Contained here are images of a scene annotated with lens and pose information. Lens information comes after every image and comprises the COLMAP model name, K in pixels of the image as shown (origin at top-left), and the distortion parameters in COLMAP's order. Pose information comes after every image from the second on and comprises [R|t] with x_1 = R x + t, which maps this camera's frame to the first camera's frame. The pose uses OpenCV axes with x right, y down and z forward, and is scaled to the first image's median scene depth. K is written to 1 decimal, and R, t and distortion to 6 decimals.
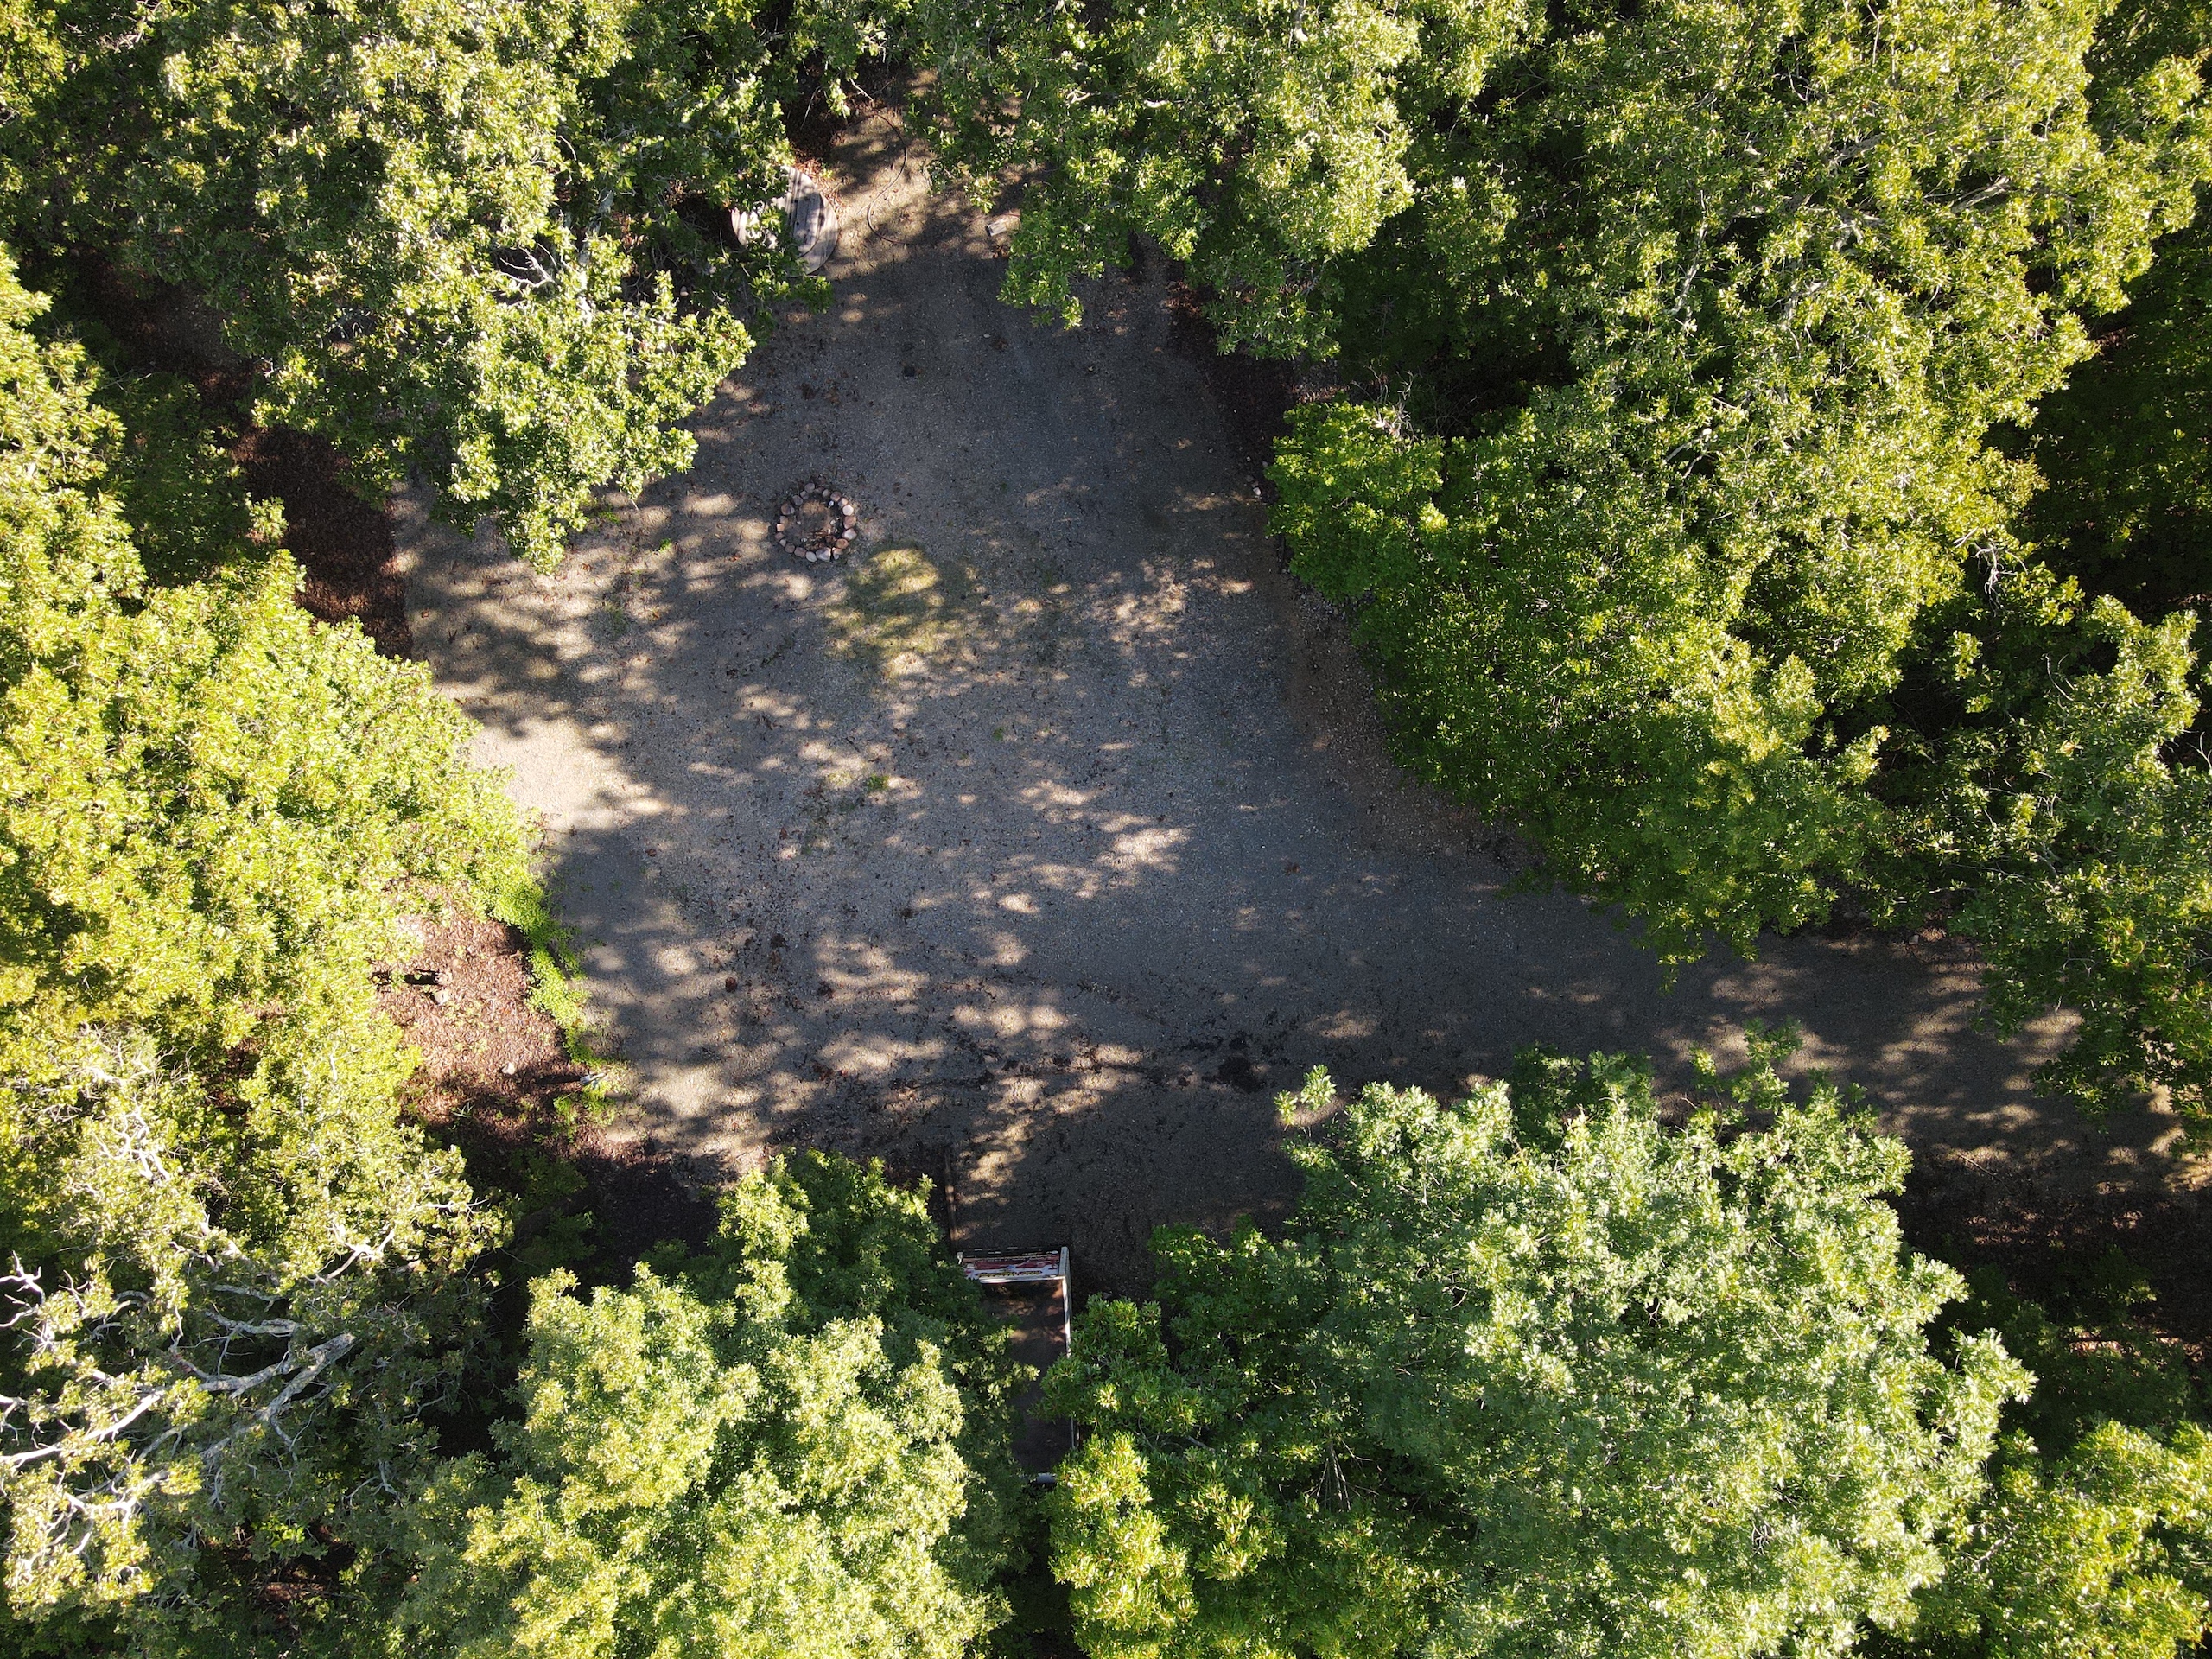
lens RADIAL K [[1620.7, 0, 1092.5], [0, 1620.7, 832.9], [0, 0, 1]] dist [0.003684, 0.014313]
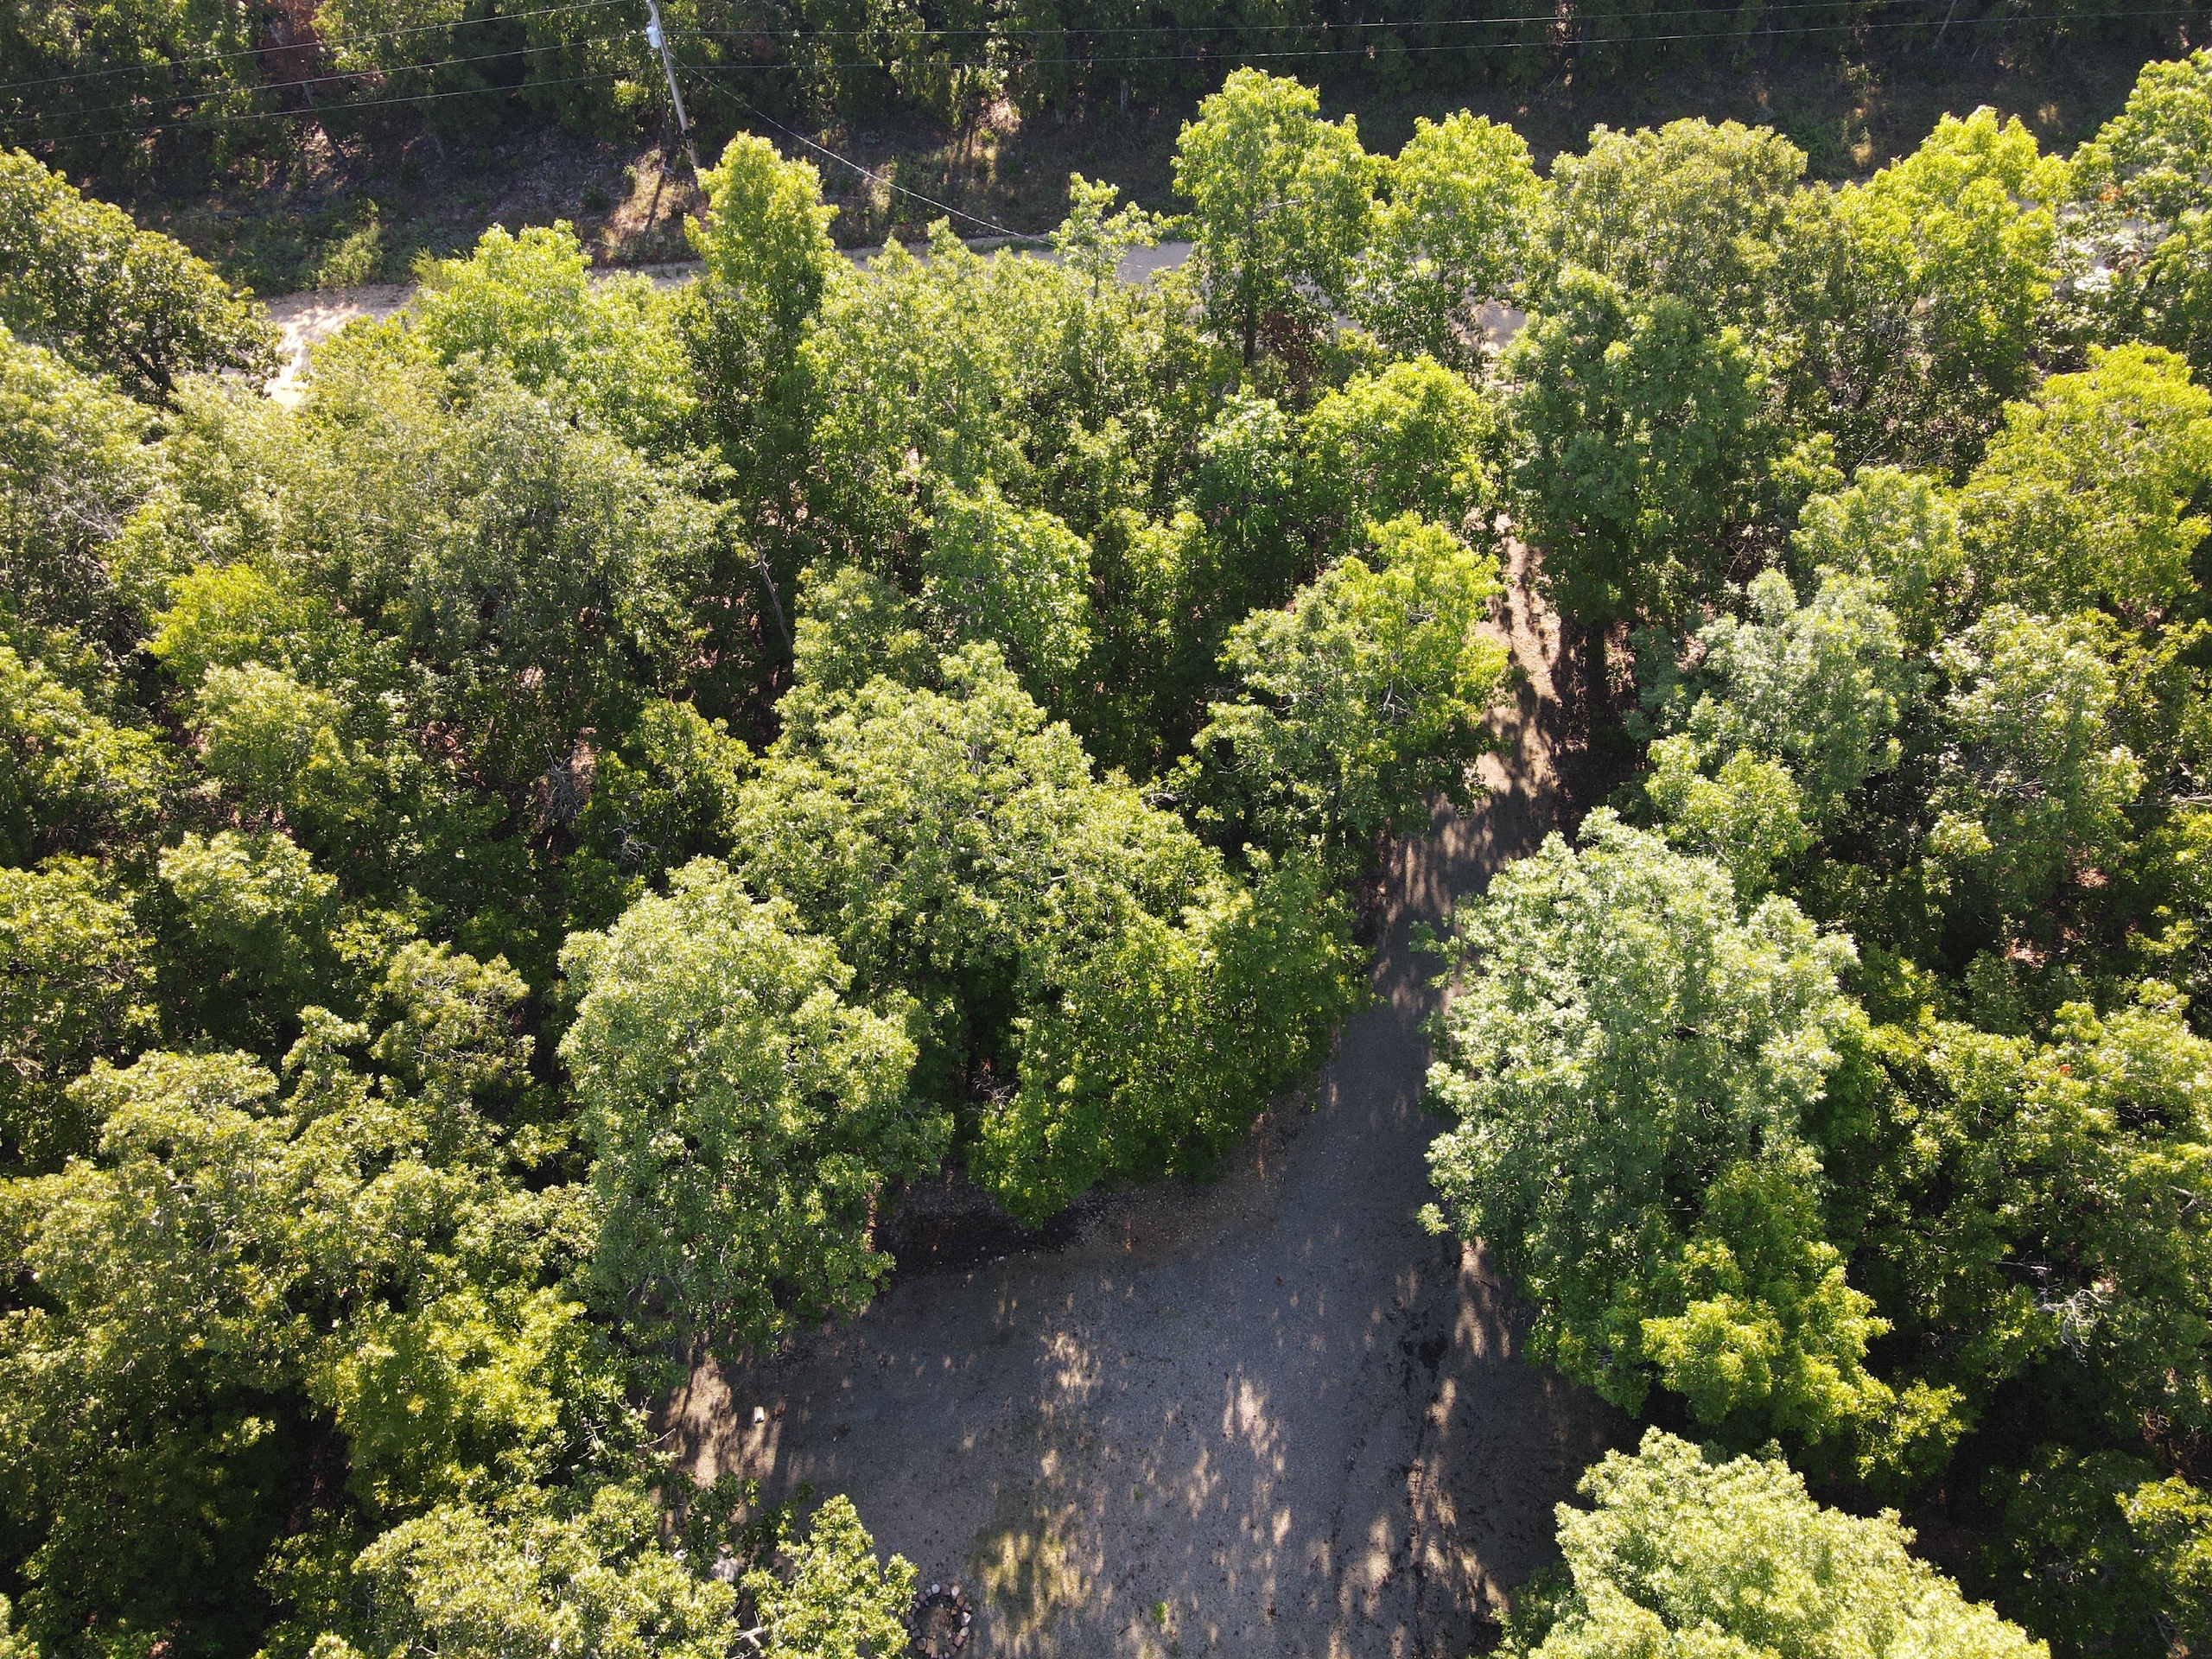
lens RADIAL K [[1620.7, 0, 1091.3], [0, 1620.7, 841.5], [0, 0, 1]] dist [0.003684, 0.014313]
pose [[0.204477, -0.823394, 0.529351, -0.467008], [0.976027, 0.130306, -0.174330, 0.078118], [0.074565, 0.552307, 0.830299, -0.468971]]
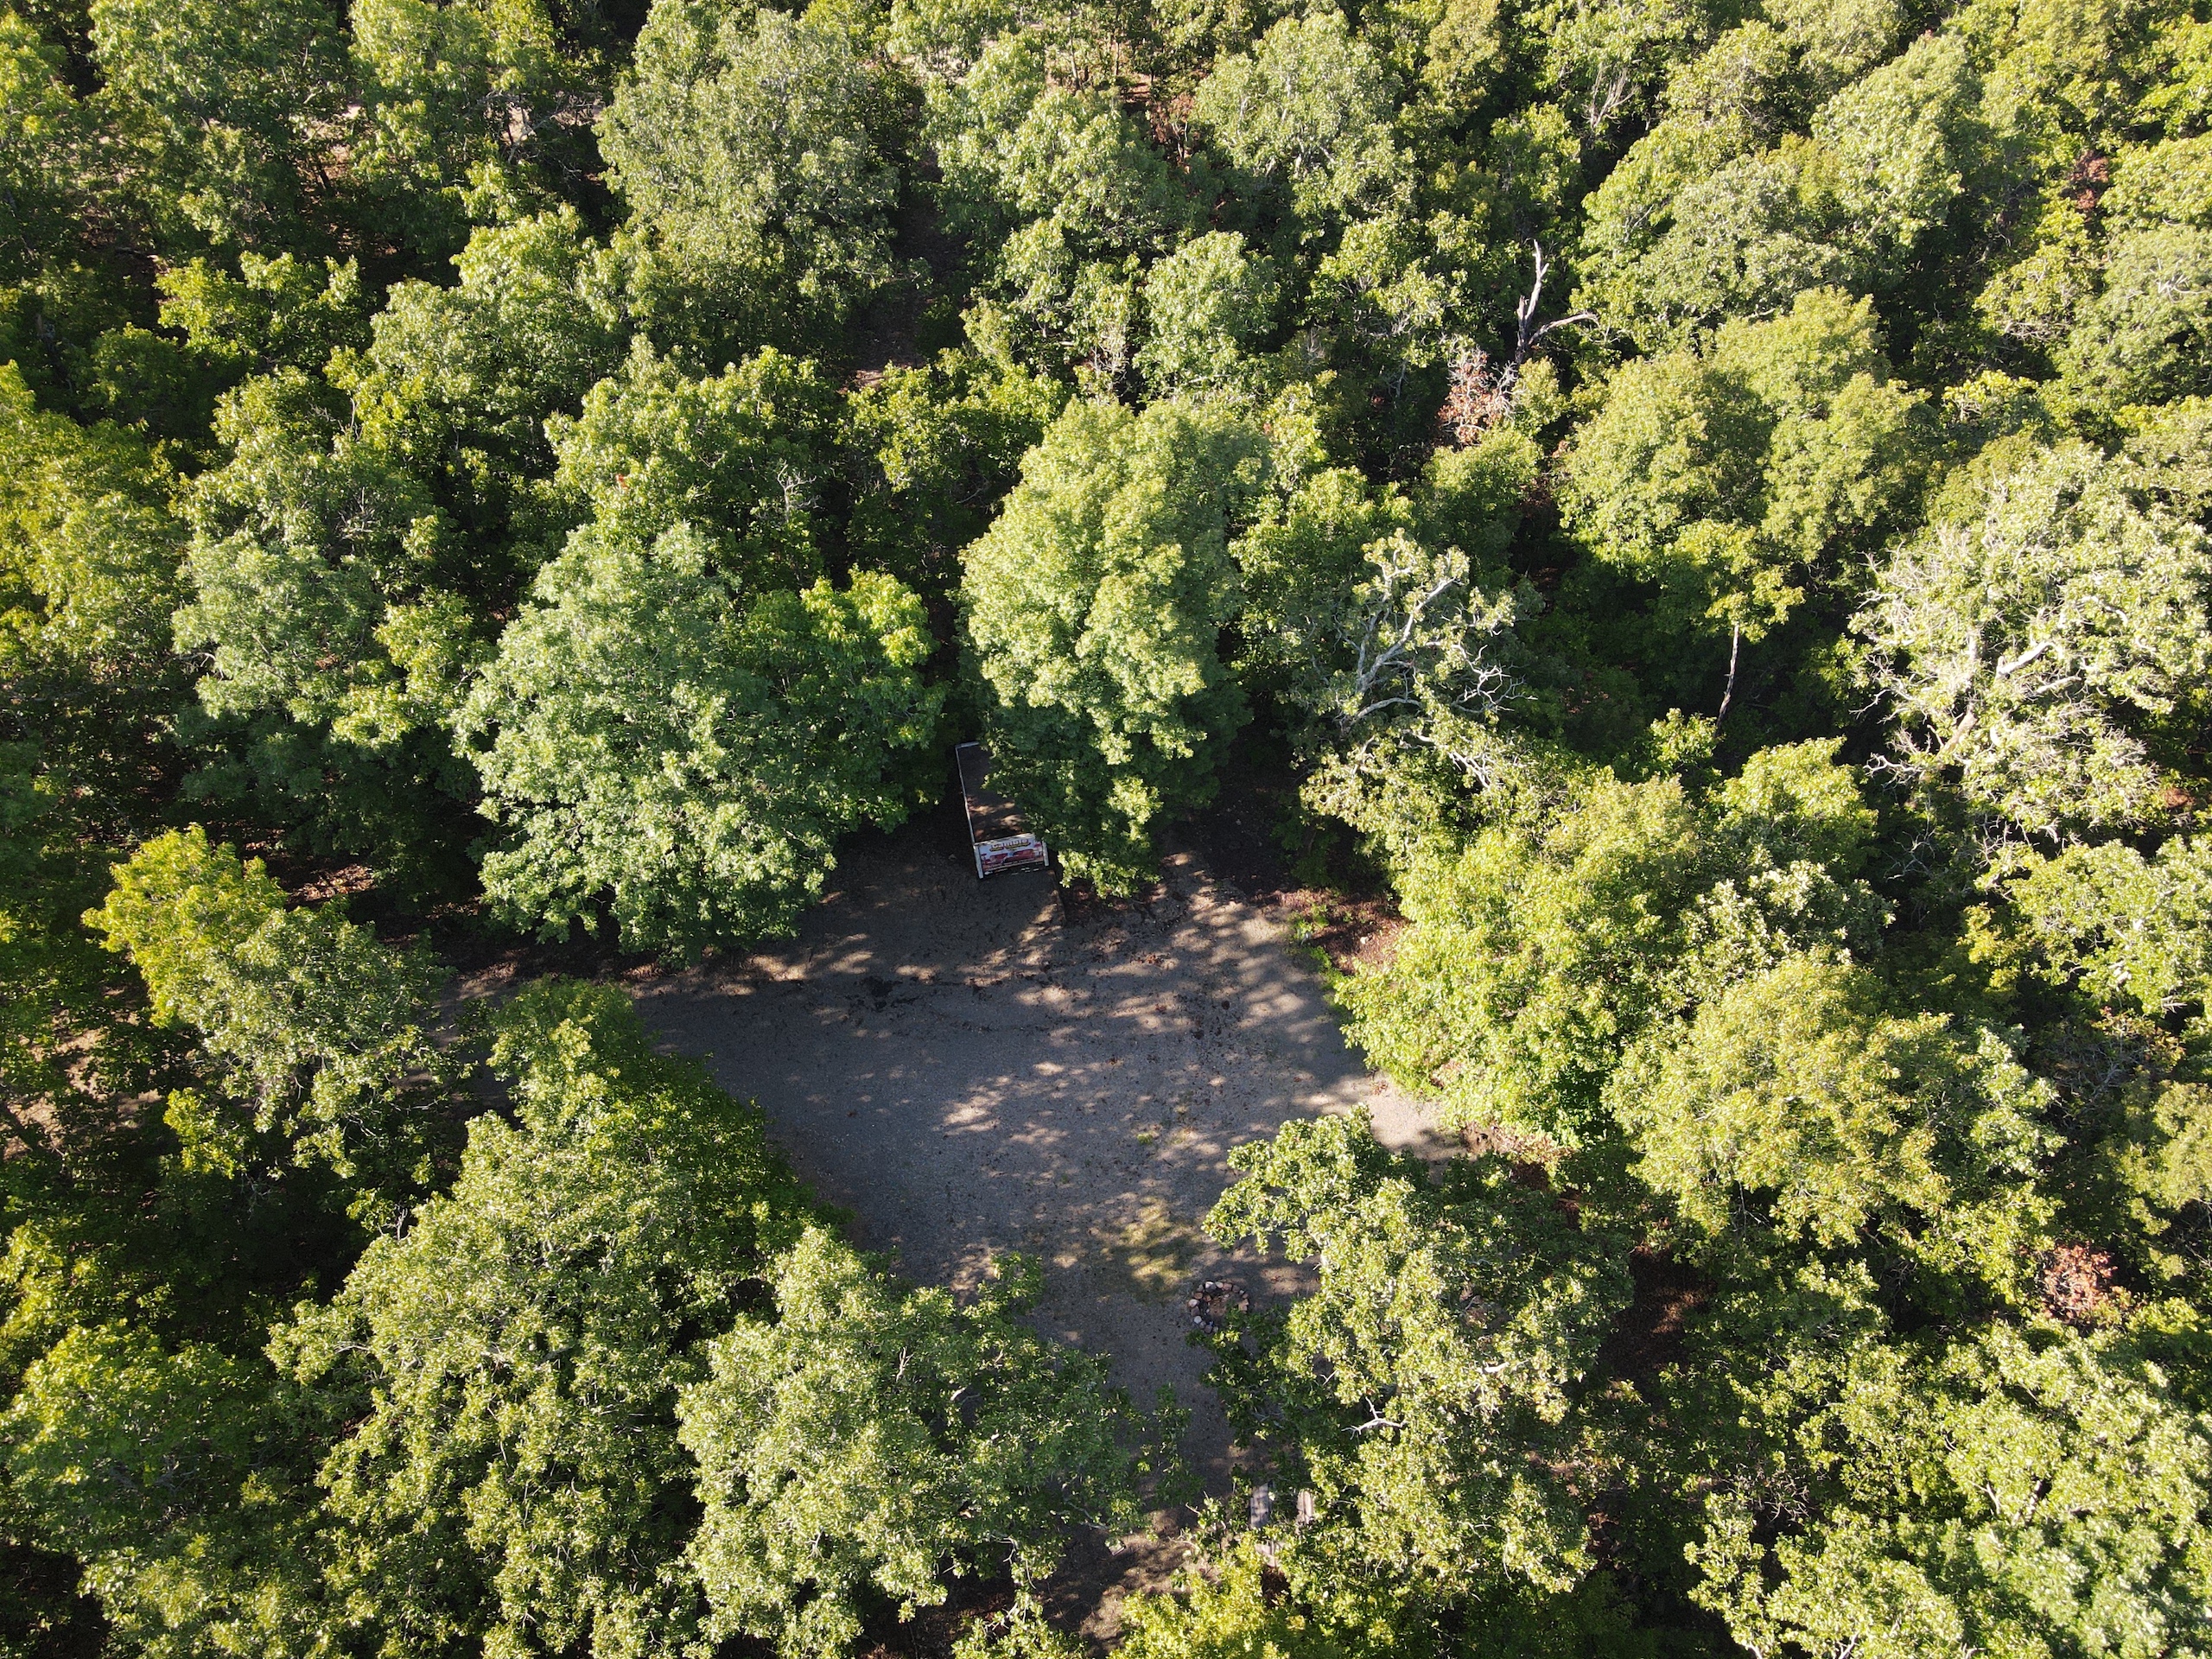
lens RADIAL K [[1620.7, 0, 1107.8], [0, 1620.7, 839.5], [0, 0, 1]] dist [0.003684, 0.014313]
pose [[-0.989014, 0.141450, -0.042927, -0.115092], [-0.143529, -0.849454, 0.507767, -0.802855], [0.035358, 0.508350, 0.860424, -0.553252]]
